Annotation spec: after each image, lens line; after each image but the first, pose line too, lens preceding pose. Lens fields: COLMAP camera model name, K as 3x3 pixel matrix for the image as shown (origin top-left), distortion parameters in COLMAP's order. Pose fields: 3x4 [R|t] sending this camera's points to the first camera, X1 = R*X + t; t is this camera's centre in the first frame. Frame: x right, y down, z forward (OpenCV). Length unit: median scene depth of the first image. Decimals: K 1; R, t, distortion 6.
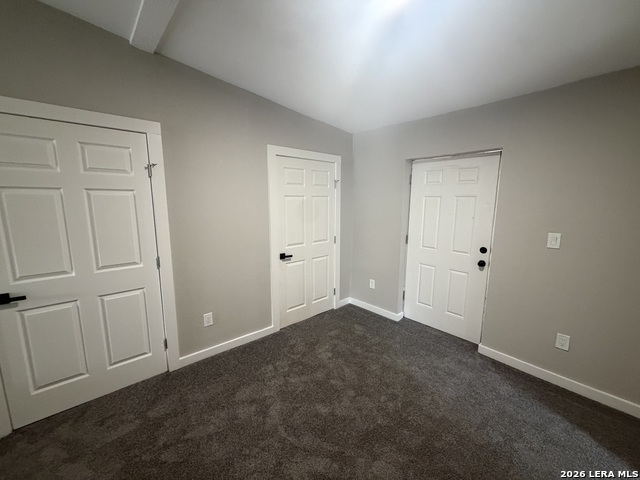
lens RADIAL K [[255.8, 0, 318.4], [0, 255.8, 238.9], [0, 0, 1]] dist [0.001671, 0.000150]
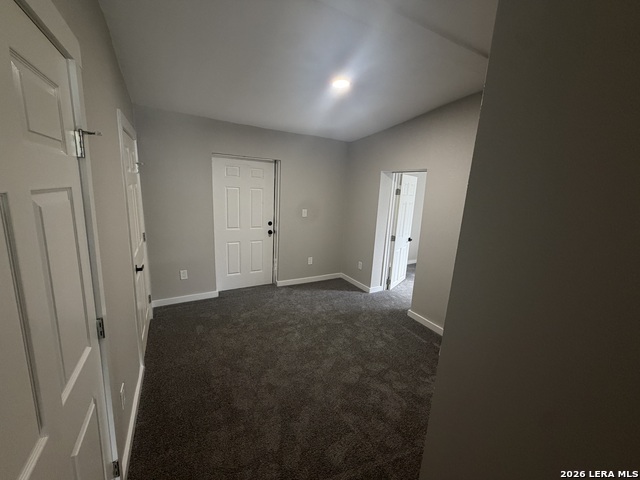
lens RADIAL K [[255.8, 0, 318.4], [0, 255.8, 238.9], [0, 0, 1]] dist [0.001671, 0.000150]
pose [[0.212720, -0.204820, 0.955405, -0.718029], [0.091723, 0.977652, 0.189167, -0.118335], [-0.972798, 0.047393, 0.226753, 0.333460]]
